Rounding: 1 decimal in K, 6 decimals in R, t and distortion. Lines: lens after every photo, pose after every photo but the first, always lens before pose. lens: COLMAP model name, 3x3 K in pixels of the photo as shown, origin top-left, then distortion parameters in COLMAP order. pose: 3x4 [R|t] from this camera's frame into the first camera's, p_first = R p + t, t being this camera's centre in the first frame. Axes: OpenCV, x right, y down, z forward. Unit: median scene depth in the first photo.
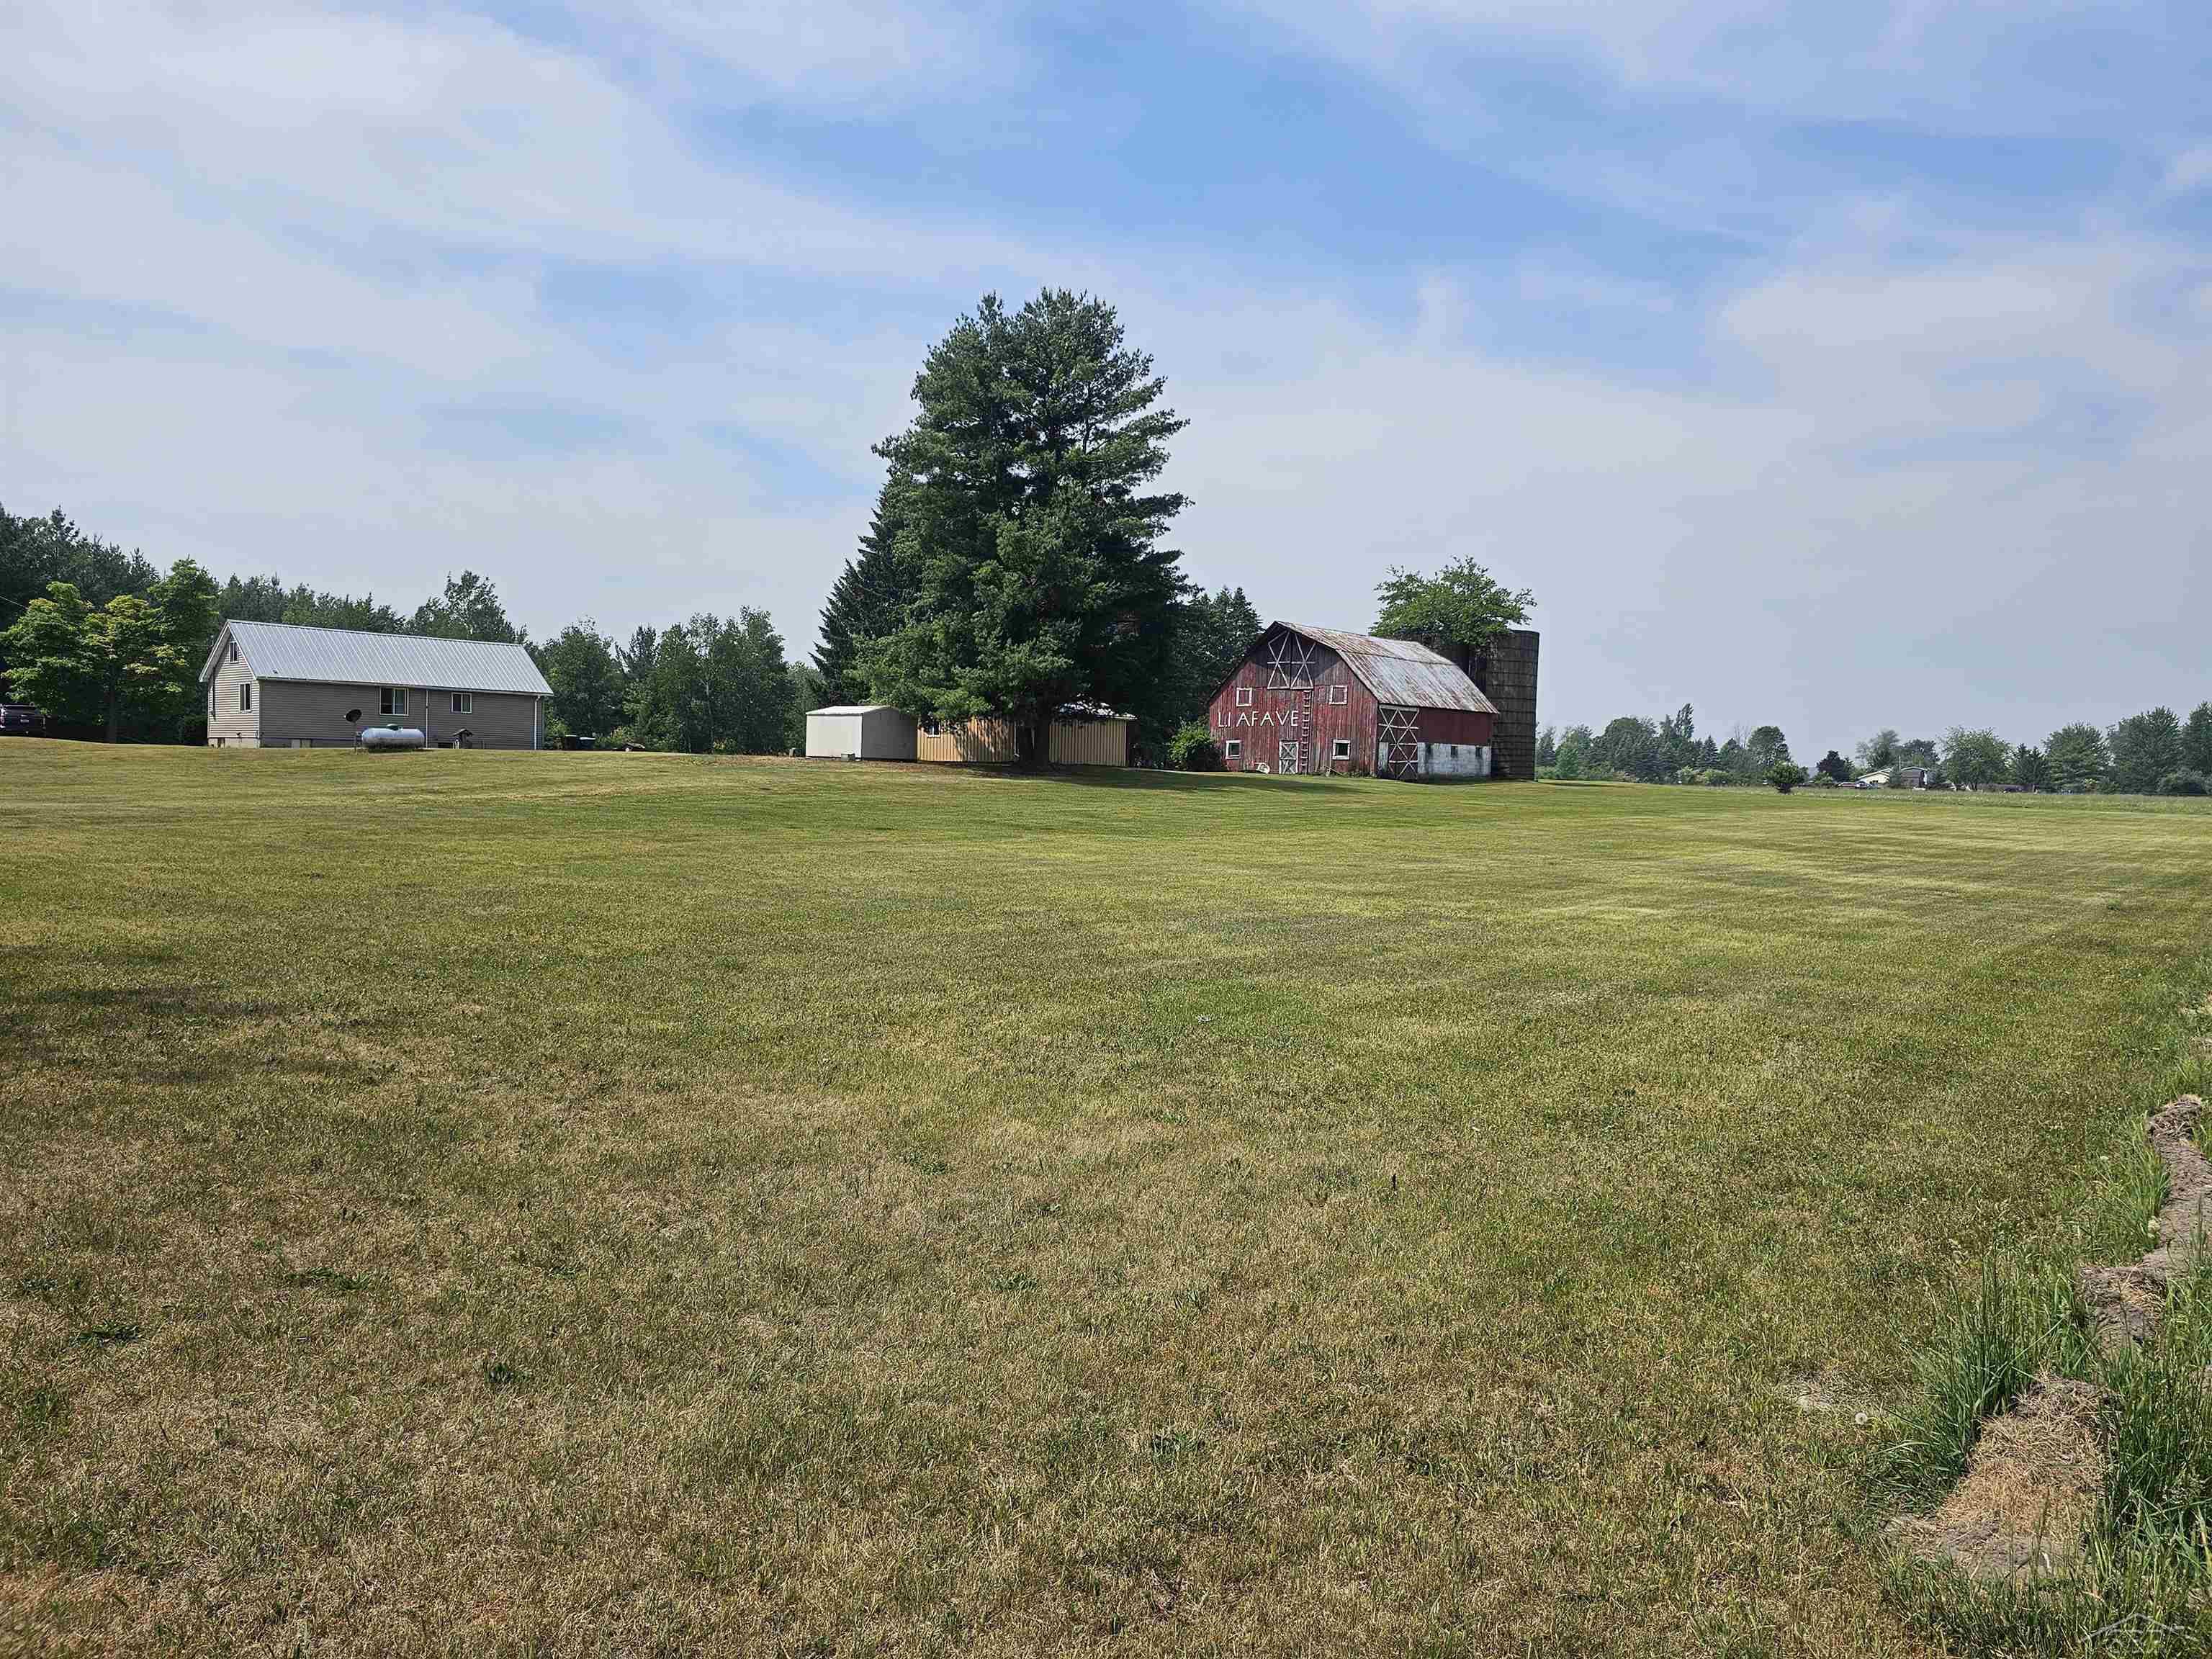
lens RADIAL K [[1516.7, 0, 1106.0], [0, 1516.7, 829.5], [0, 0, 1]] dist [0.076090, -0.064824]
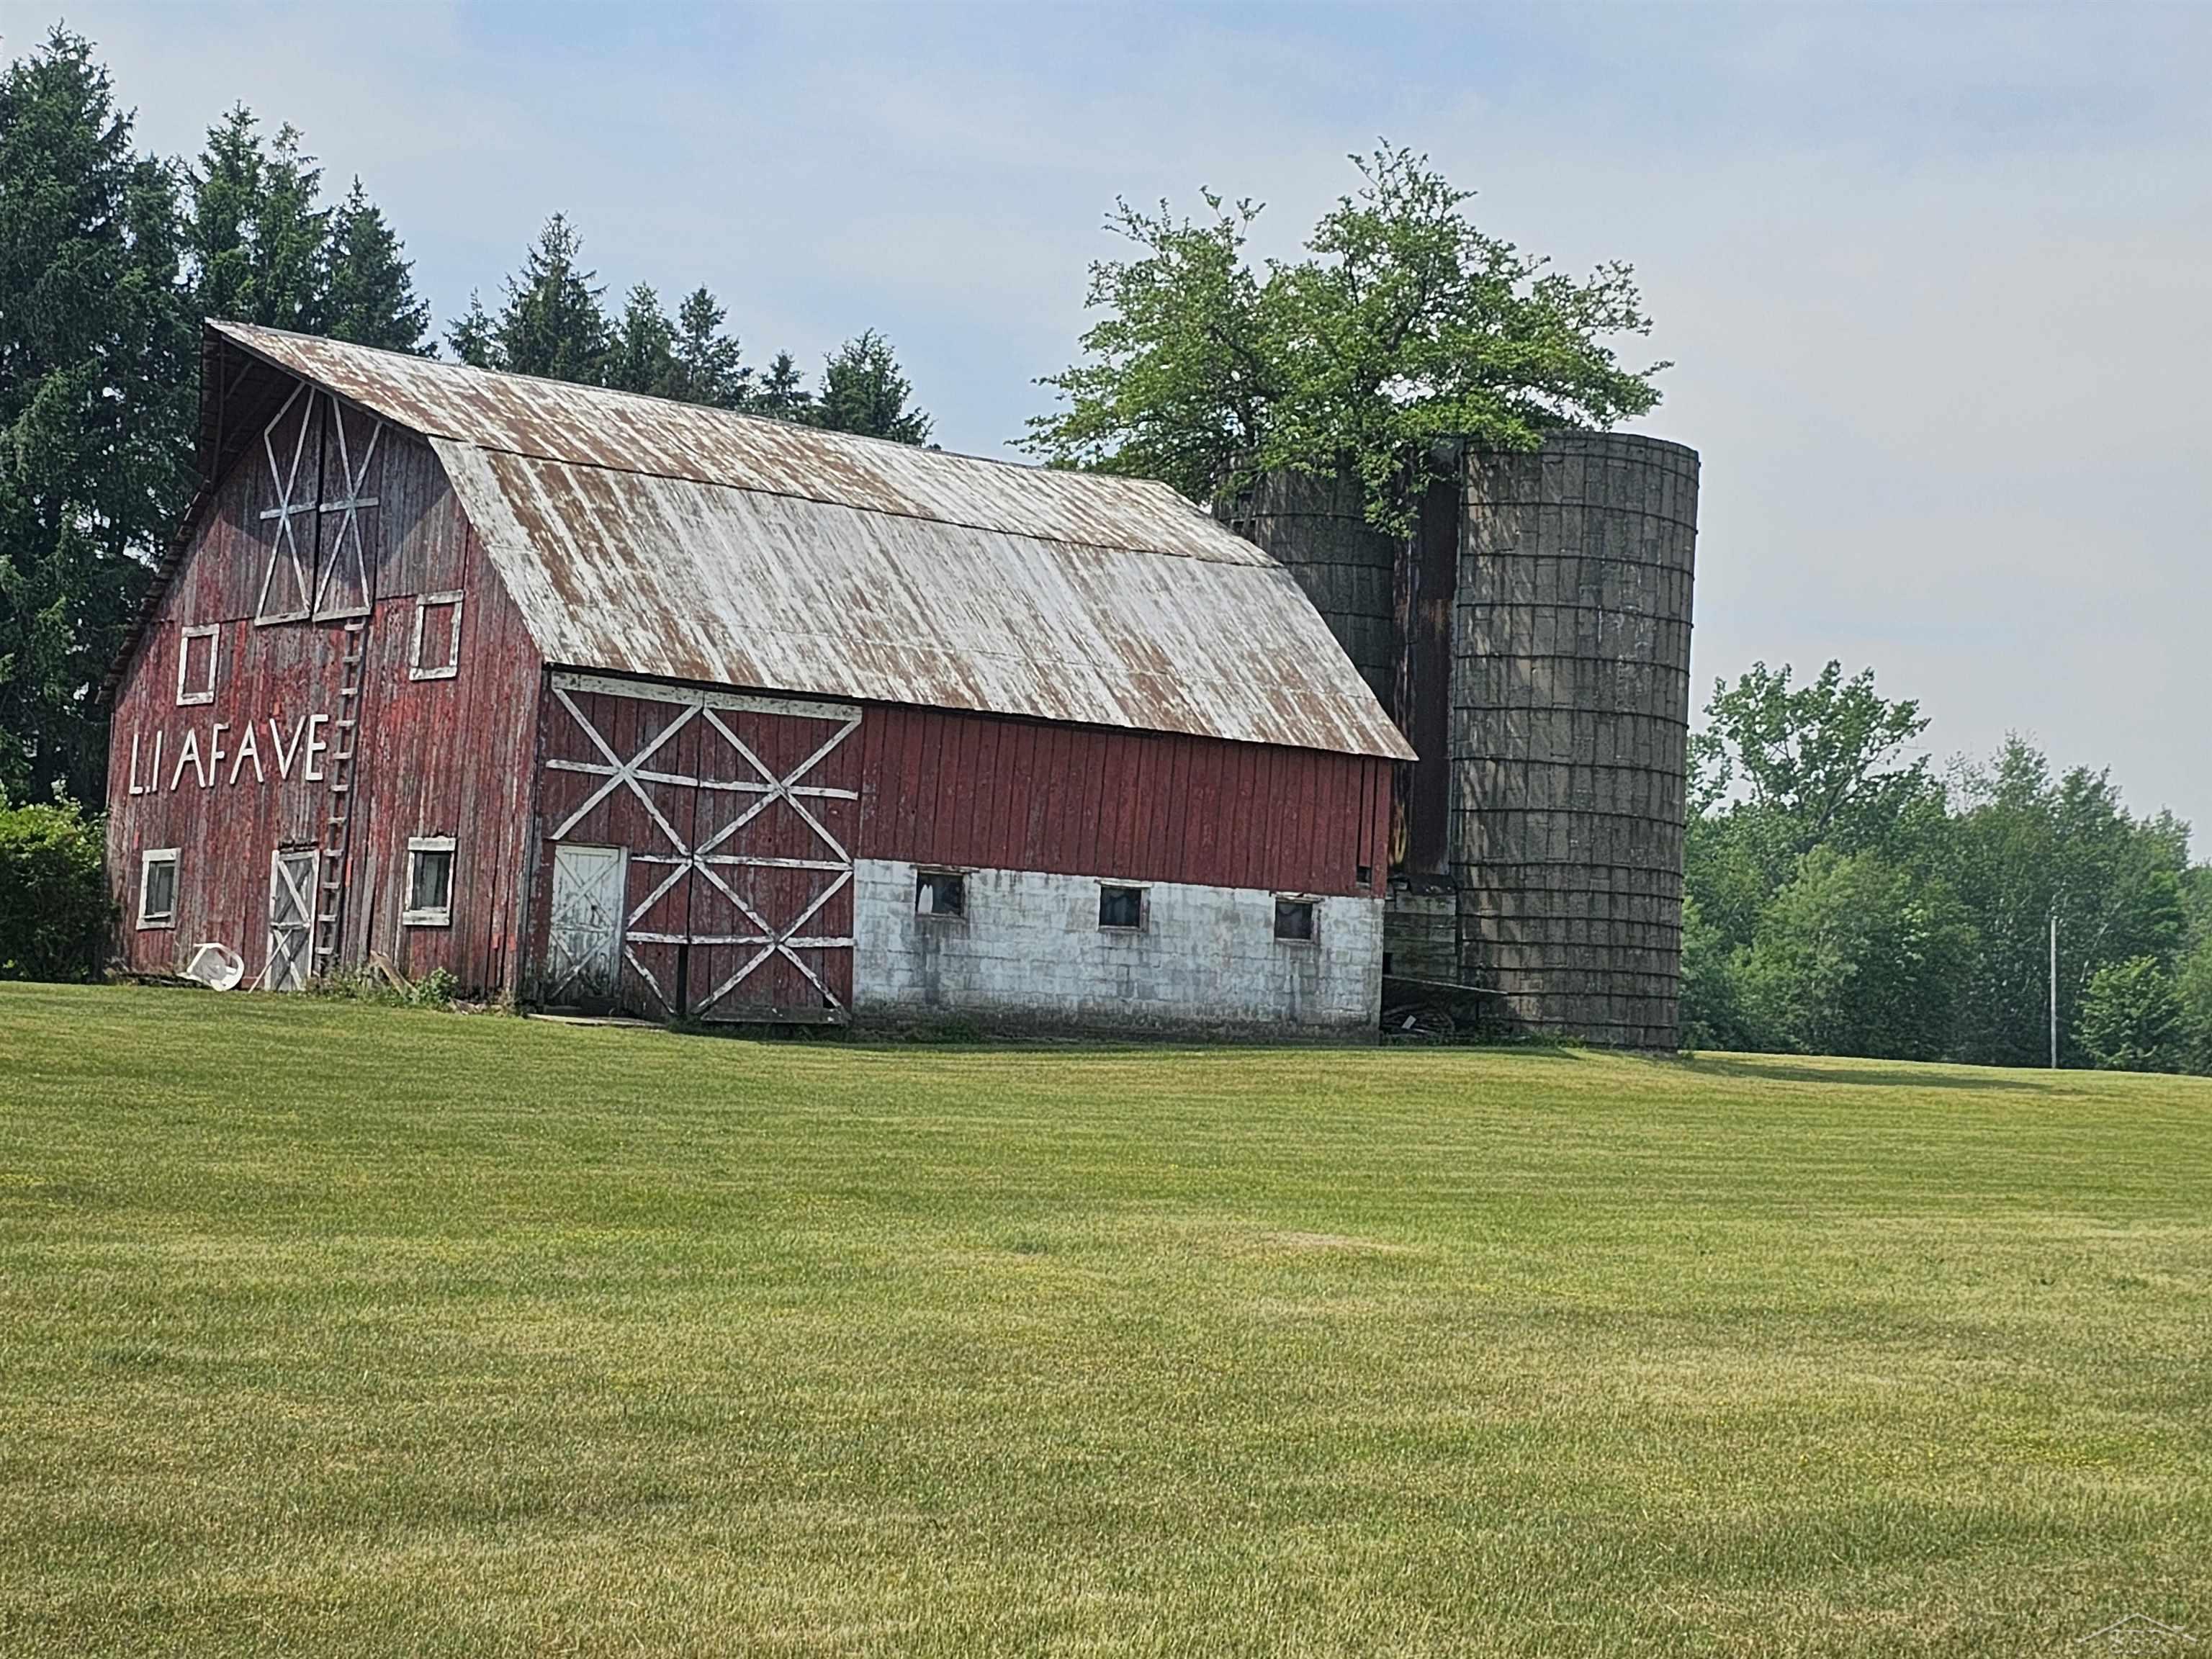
lens RADIAL K [[3444.9, 0, 1071.2], [0, 3444.9, 796.8], [0, 0, 1]] dist [0.204375, -0.144223]
pose [[0.982792, 0.006787, -0.184593, 0.767594], [-0.027182, 0.993760, -0.108179, -0.028479], [0.182707, 0.111335, 0.976843, 1.179927]]
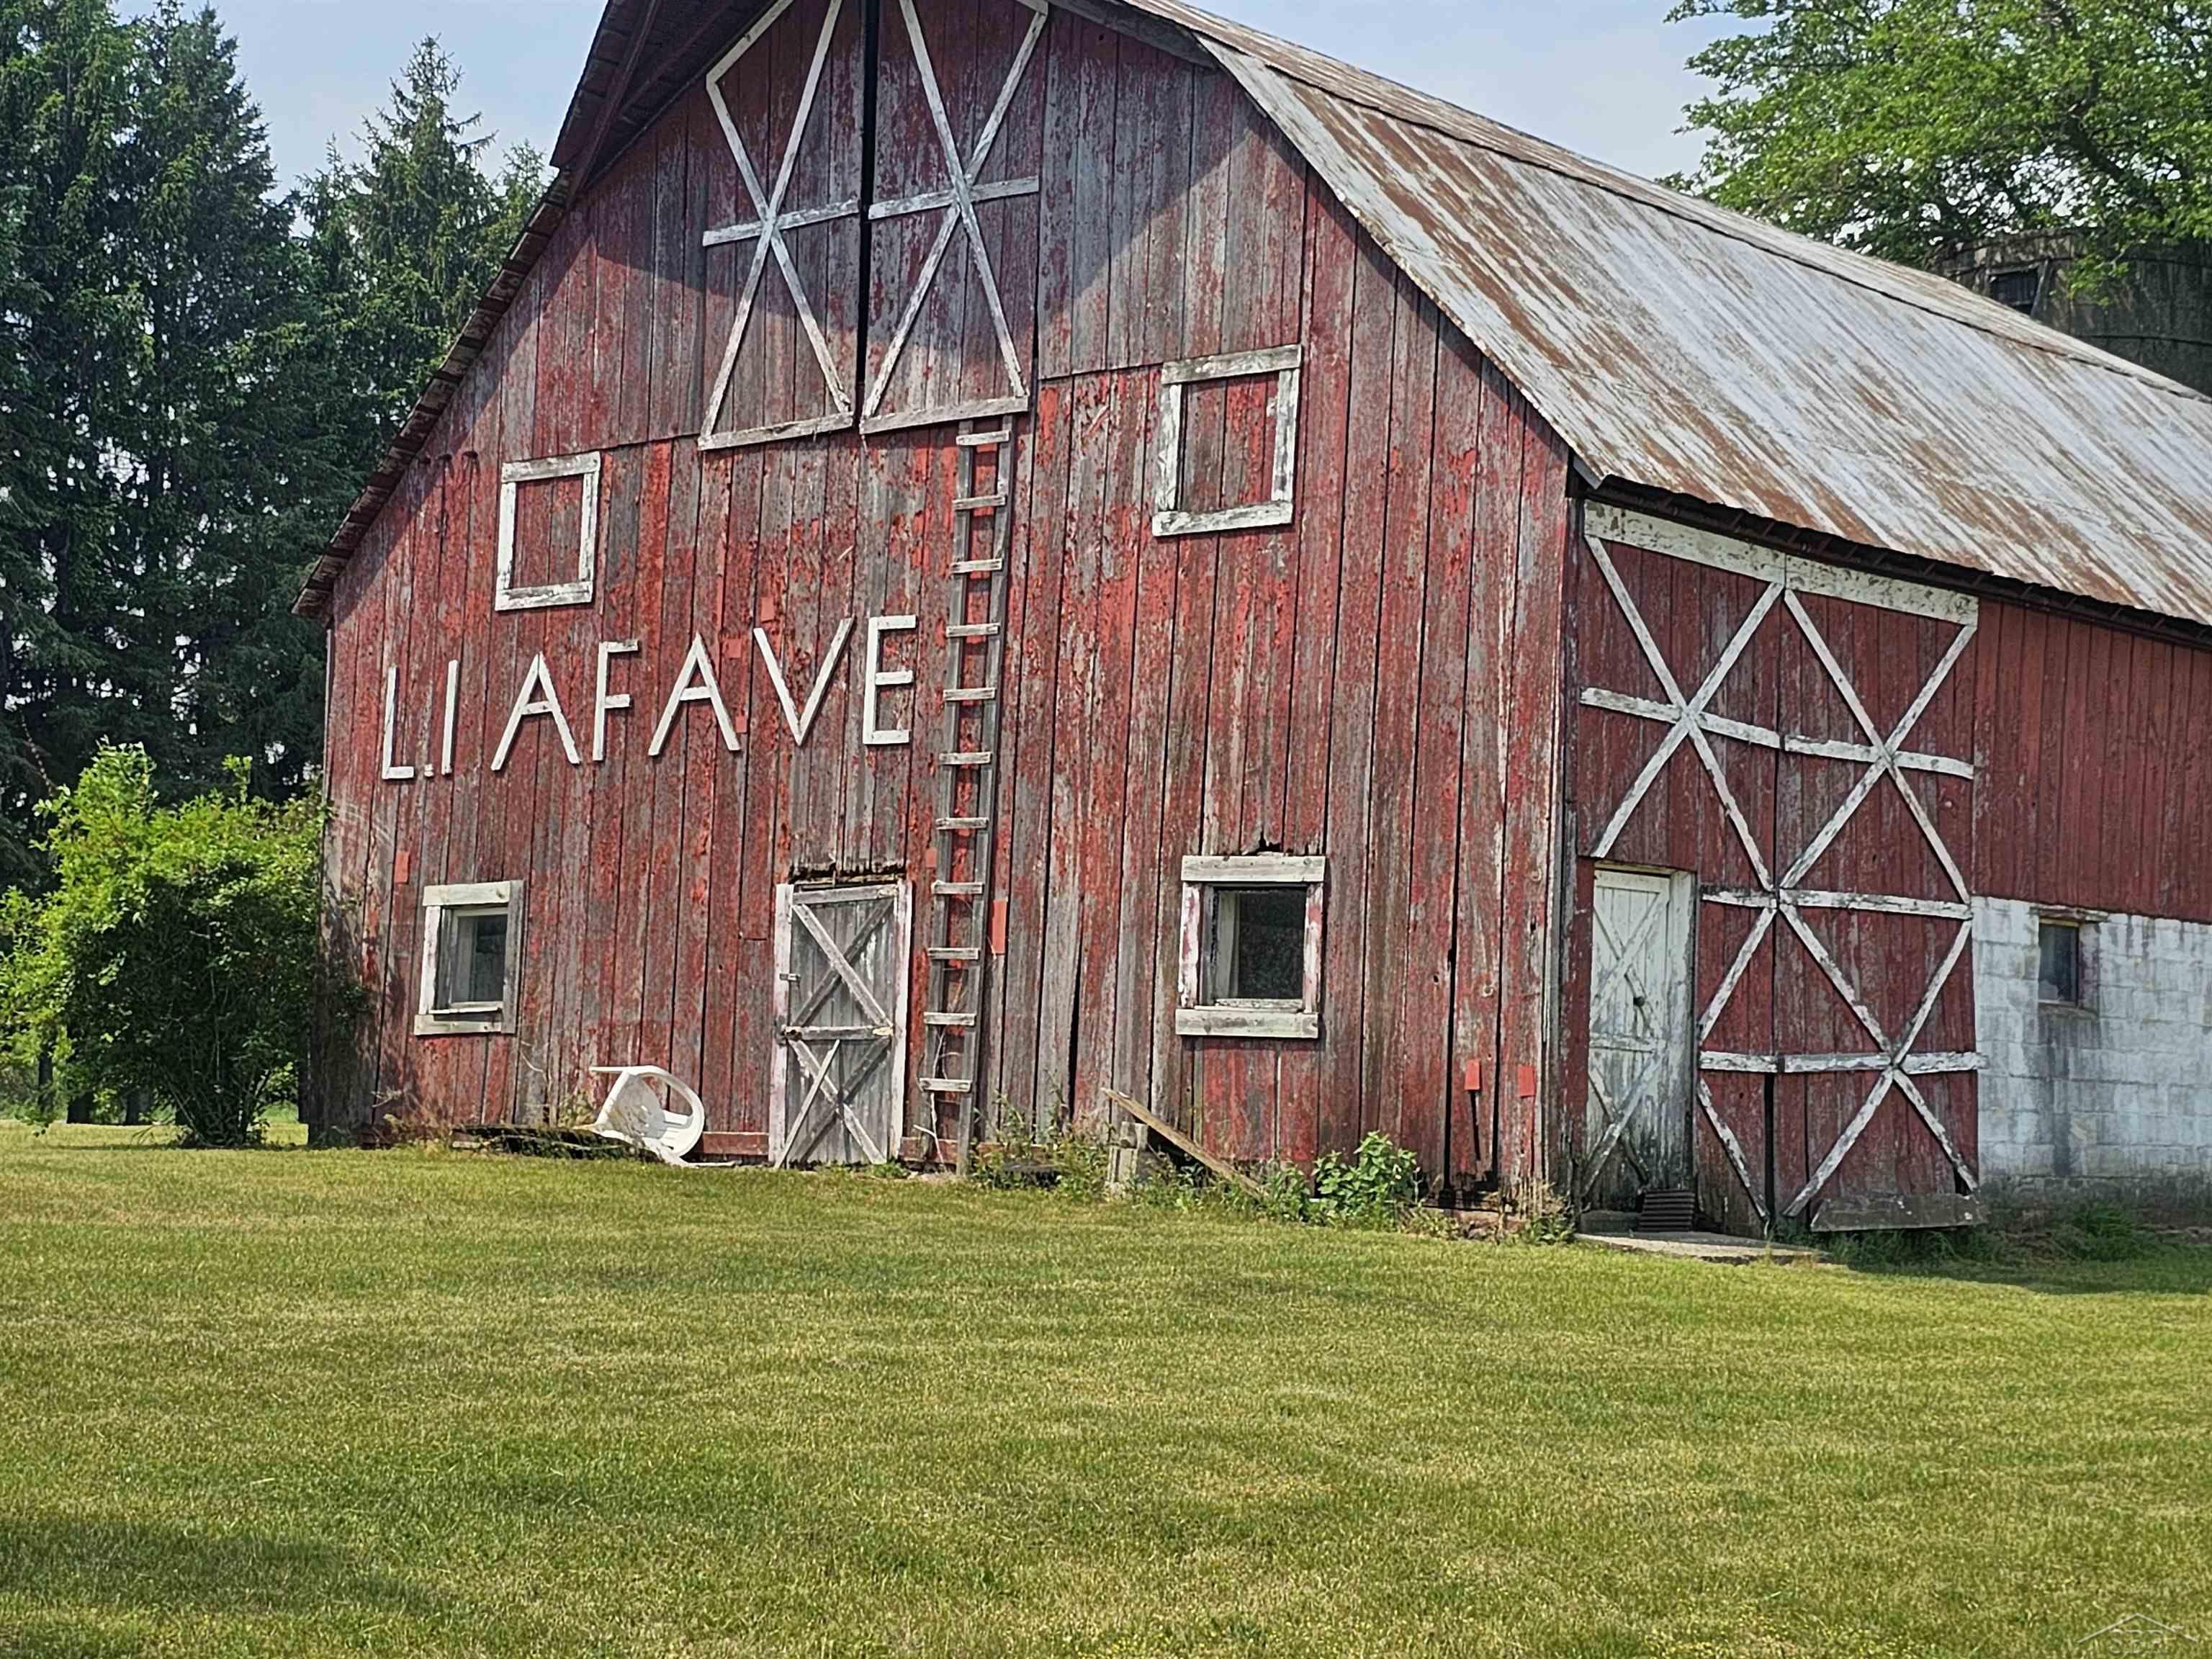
lens RADIAL K [[3444.9, 0, 1071.2], [0, 3444.9, 796.8], [0, 0, 1]] dist [0.204375, -0.144223]
pose [[0.999308, 0.003280, -0.037053, 0.341785], [-0.007689, 0.992809, -0.119466, -0.076500], [0.036395, 0.119668, 0.992147, 1.712579]]
